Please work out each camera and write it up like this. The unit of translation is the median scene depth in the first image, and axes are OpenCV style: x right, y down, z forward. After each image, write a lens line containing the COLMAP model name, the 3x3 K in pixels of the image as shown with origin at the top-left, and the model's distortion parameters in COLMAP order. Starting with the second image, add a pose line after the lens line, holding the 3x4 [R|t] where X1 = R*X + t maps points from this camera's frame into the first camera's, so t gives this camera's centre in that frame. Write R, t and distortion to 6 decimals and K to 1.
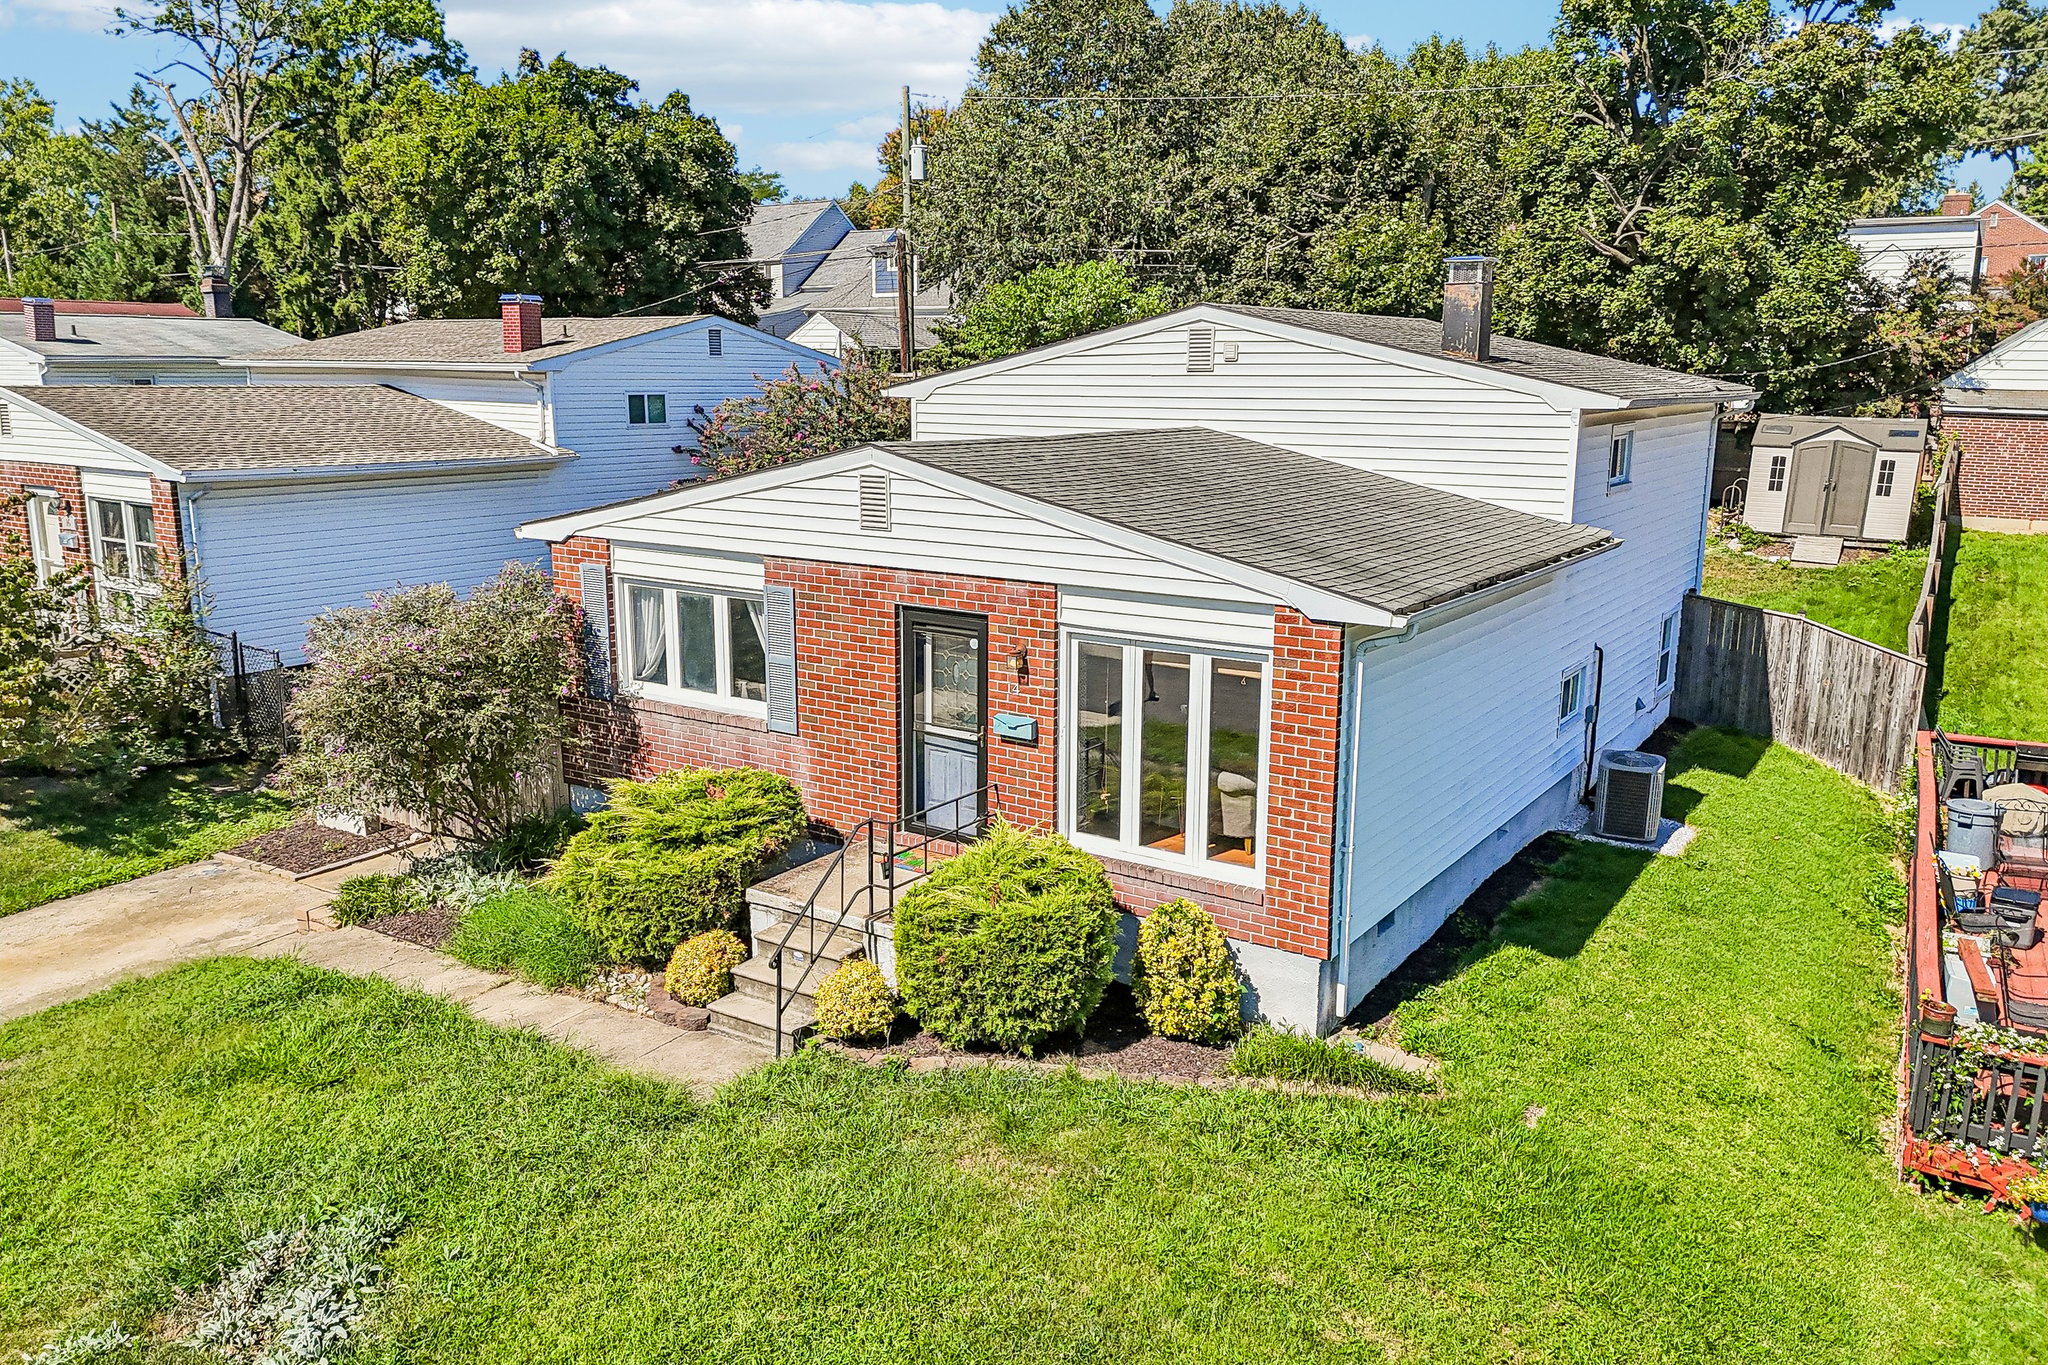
lens RADIAL K [[1488.7, 0, 1029.4], [0, 1488.7, 678.4], [0, 0, 1]] dist [0.051667, -0.043947]
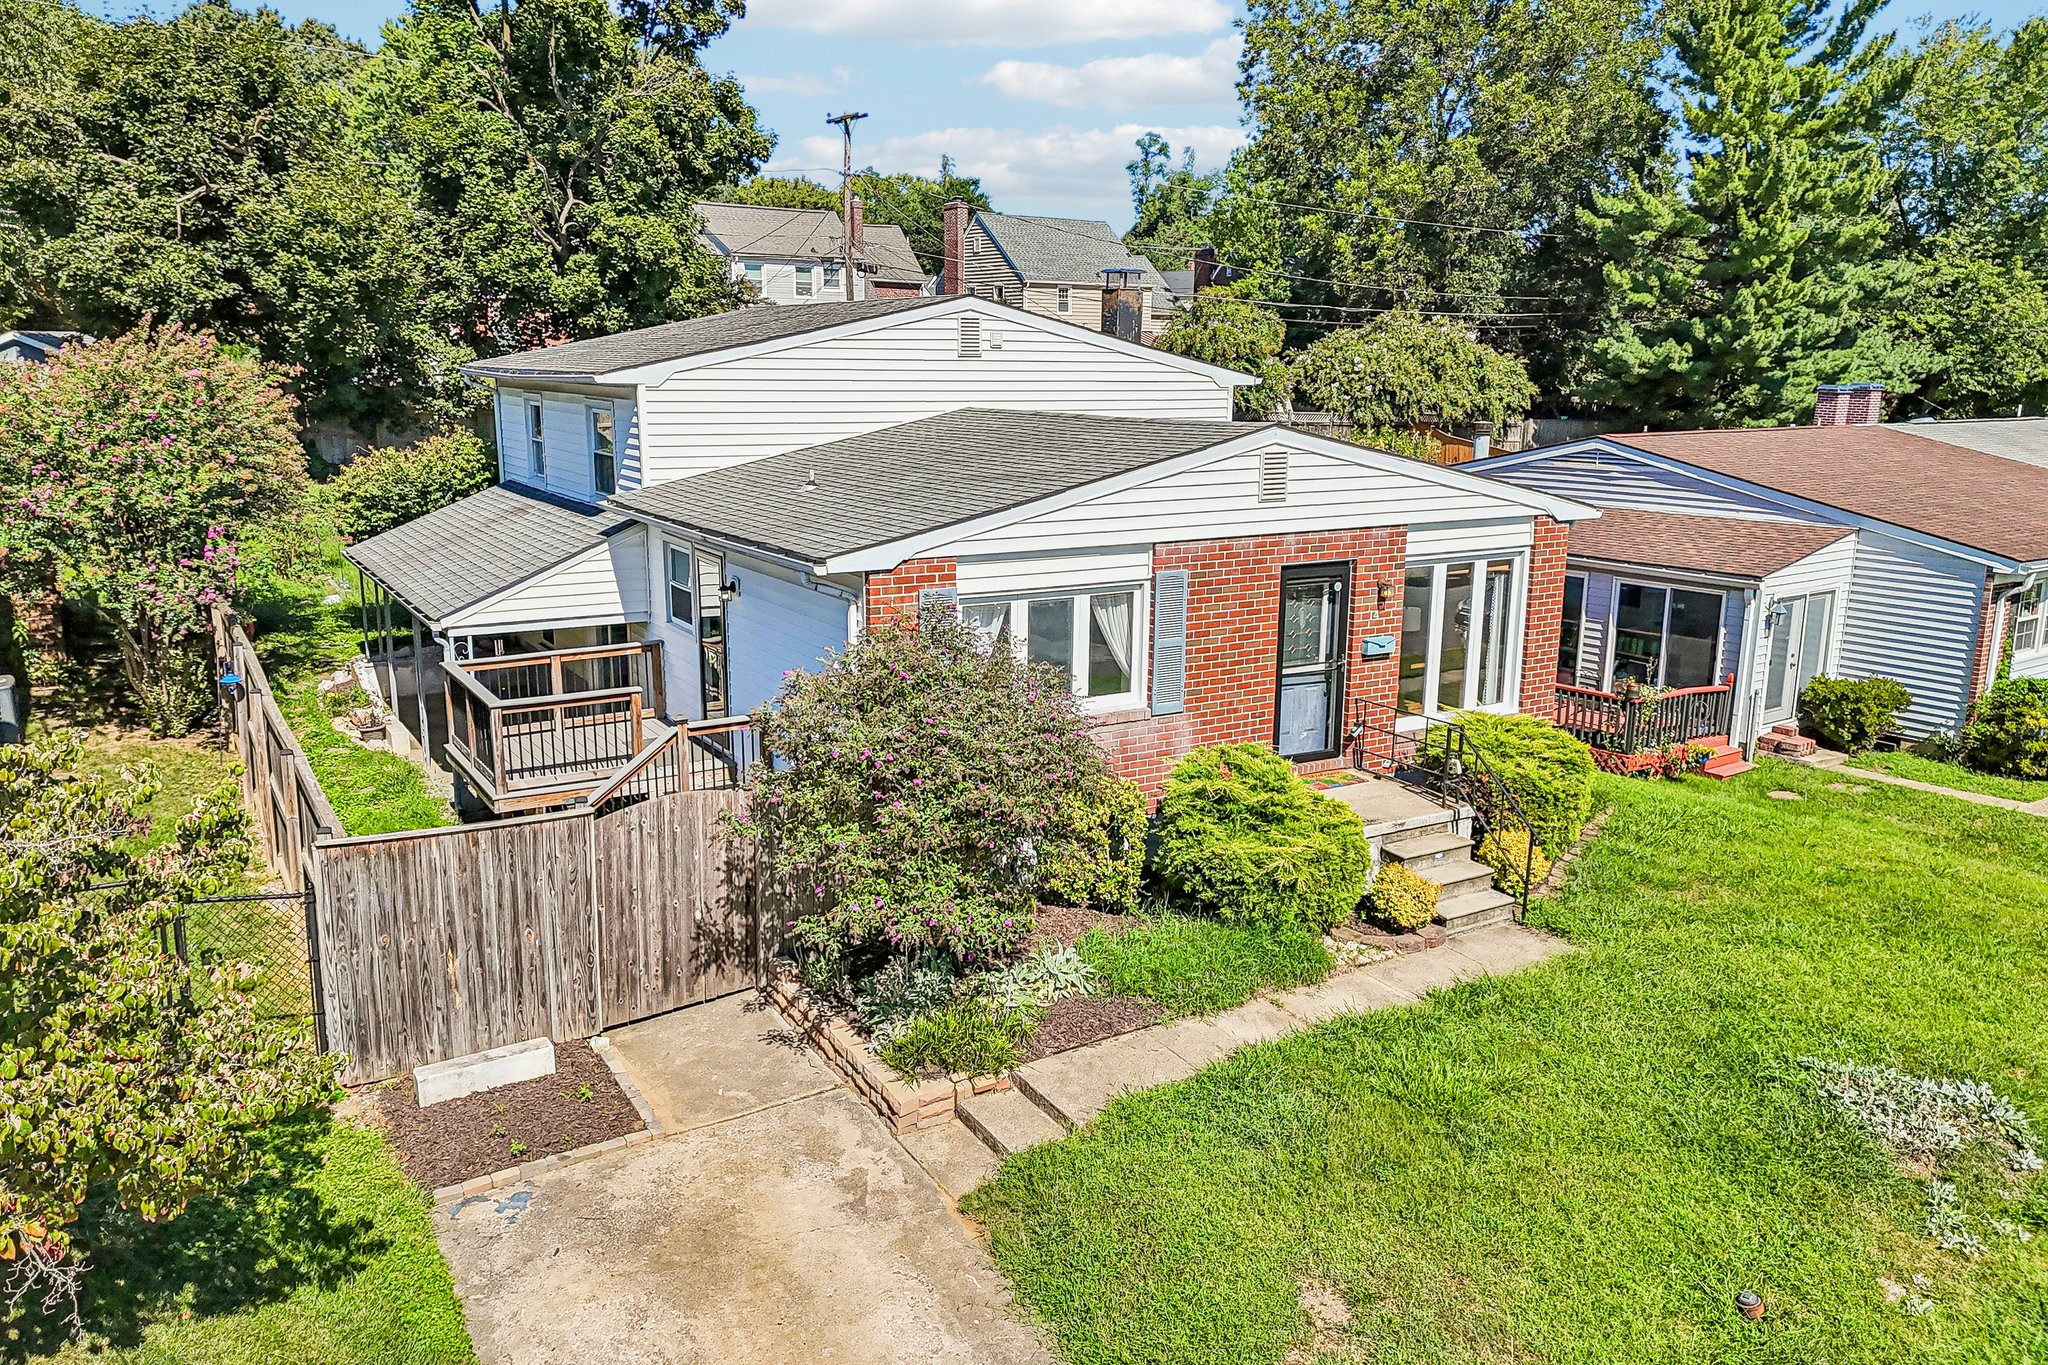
lens RADIAL K [[1488.7, 0, 1032.2], [0, 1488.7, 685.9], [0, 0, 1]] dist [0.051667, -0.043947]
pose [[0.425732, -0.196212, 0.883320, -1.115509], [0.179242, 0.975149, 0.130222, -0.133558], [-0.886919, 0.102888, 0.450321, 0.627136]]
